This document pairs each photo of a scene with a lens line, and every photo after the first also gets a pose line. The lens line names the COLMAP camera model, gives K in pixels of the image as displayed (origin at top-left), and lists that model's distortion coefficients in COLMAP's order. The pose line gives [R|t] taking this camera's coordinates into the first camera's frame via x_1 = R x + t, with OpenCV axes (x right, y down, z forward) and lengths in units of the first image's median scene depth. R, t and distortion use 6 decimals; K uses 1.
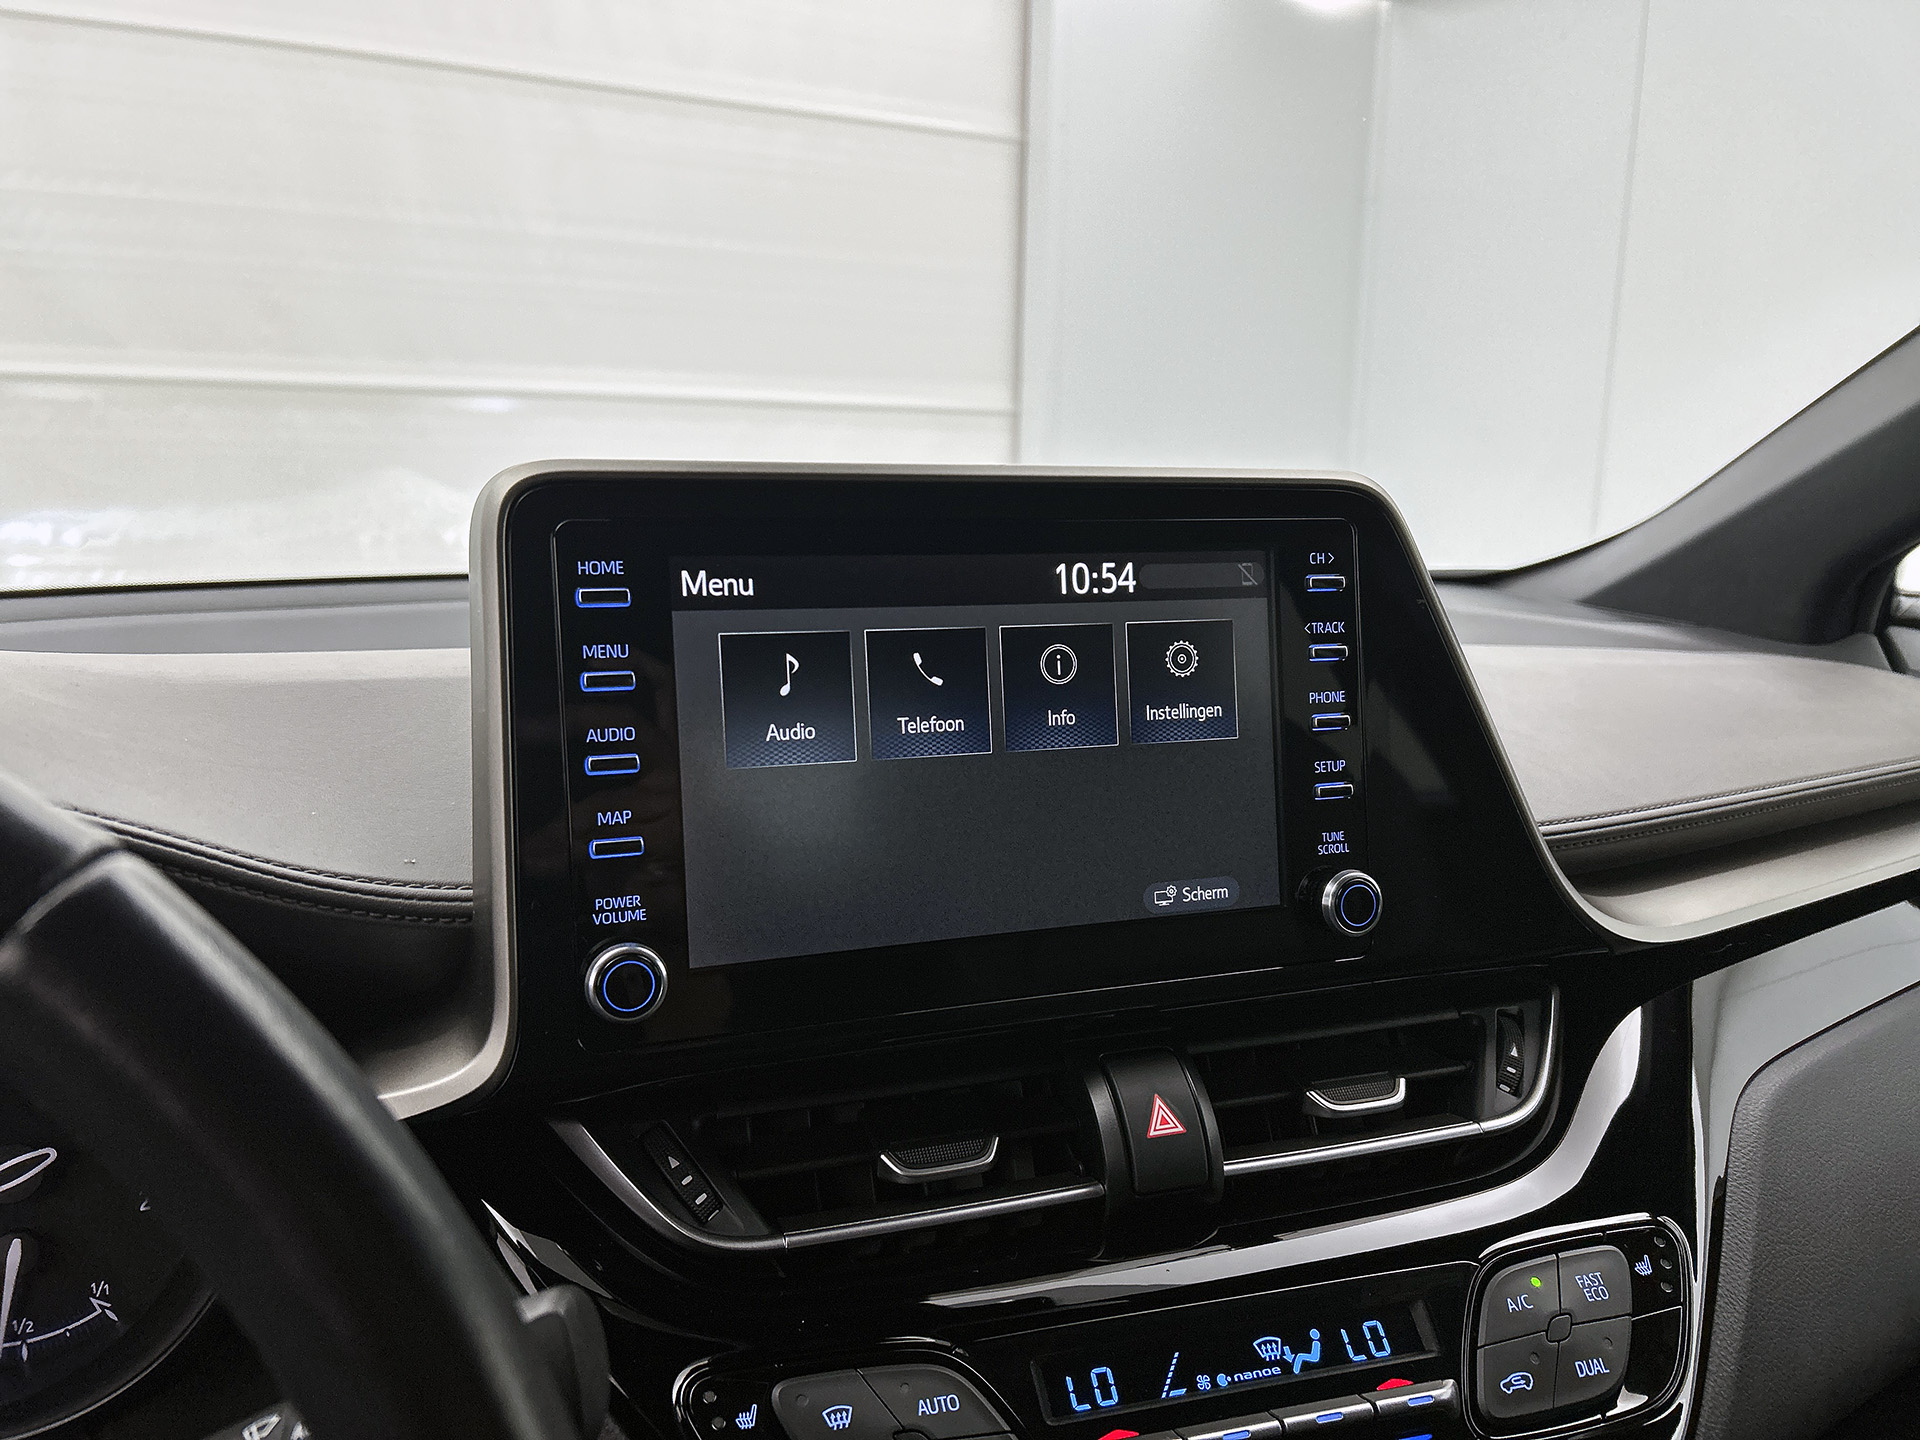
lens RADIAL K [[1463.2, 0, 977.0], [0, 1463.2, 722.5], [0, 0, 1]] dist [0.029886, -0.046020]
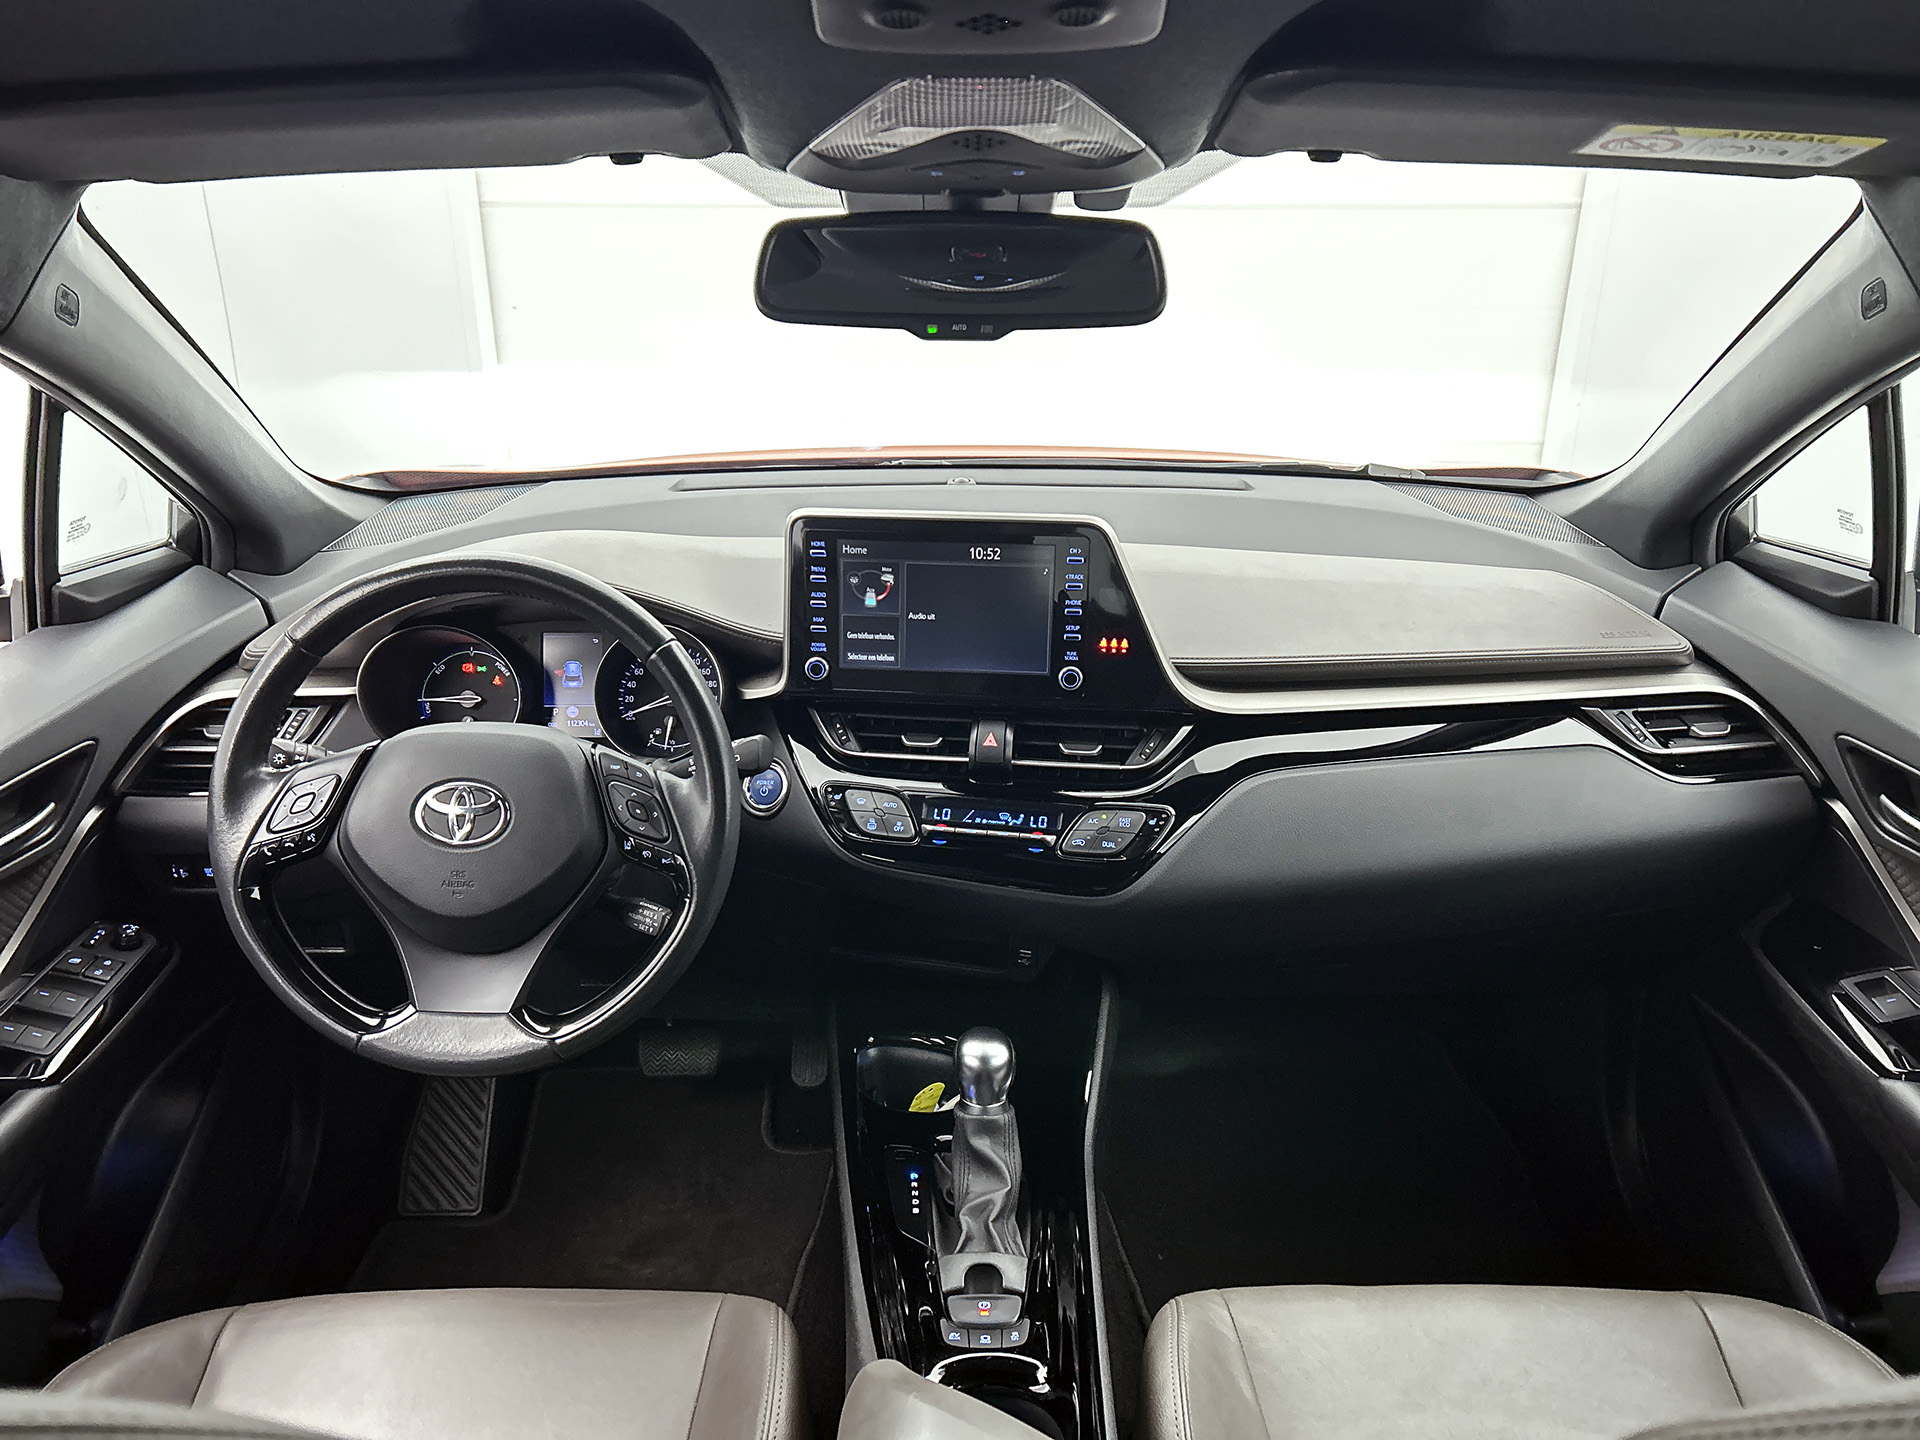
lens RADIAL K [[1459.8, 0, 979.2], [0, 1459.8, 721.0], [0, 0, 1]] dist [0.033250, -0.049102]
pose [[0.896562, 0.155070, -0.414886, 1.347989], [-0.070436, 0.974706, 0.212100, -0.396949], [0.437282, -0.160938, 0.884807, -1.636141]]
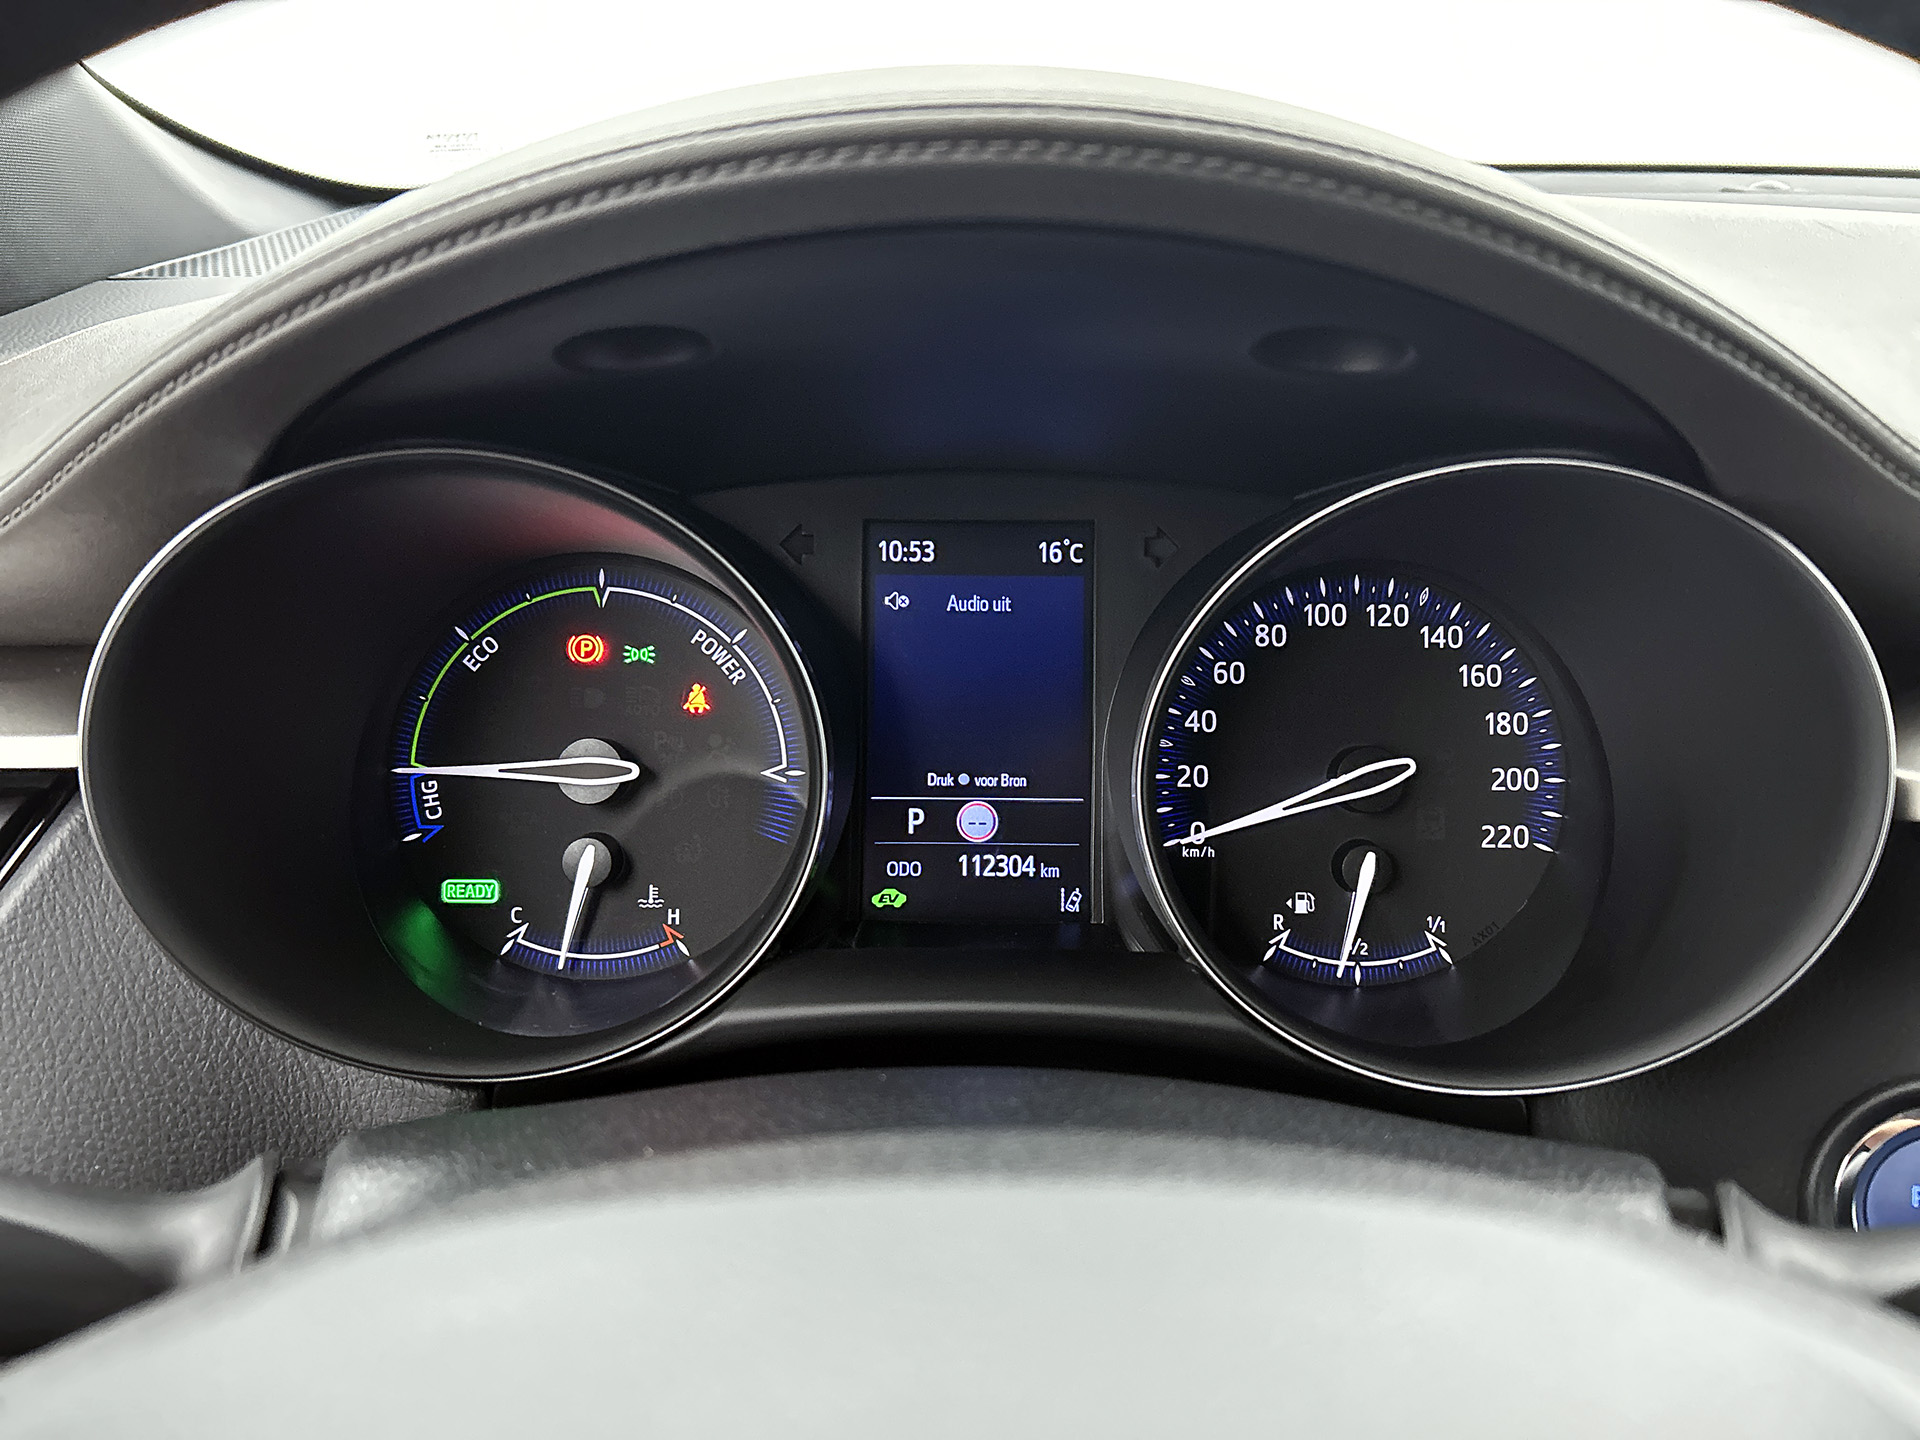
lens RADIAL K [[1459.8, 0, 979.2], [0, 1459.8, 721.0], [0, 0, 1]] dist [0.033250, -0.049102]
pose [[0.882008, 0.172716, -0.438443, -0.464020], [-0.078031, 0.971097, 0.225570, 0.090179], [0.464730, -0.164742, 0.869992, 0.130921]]
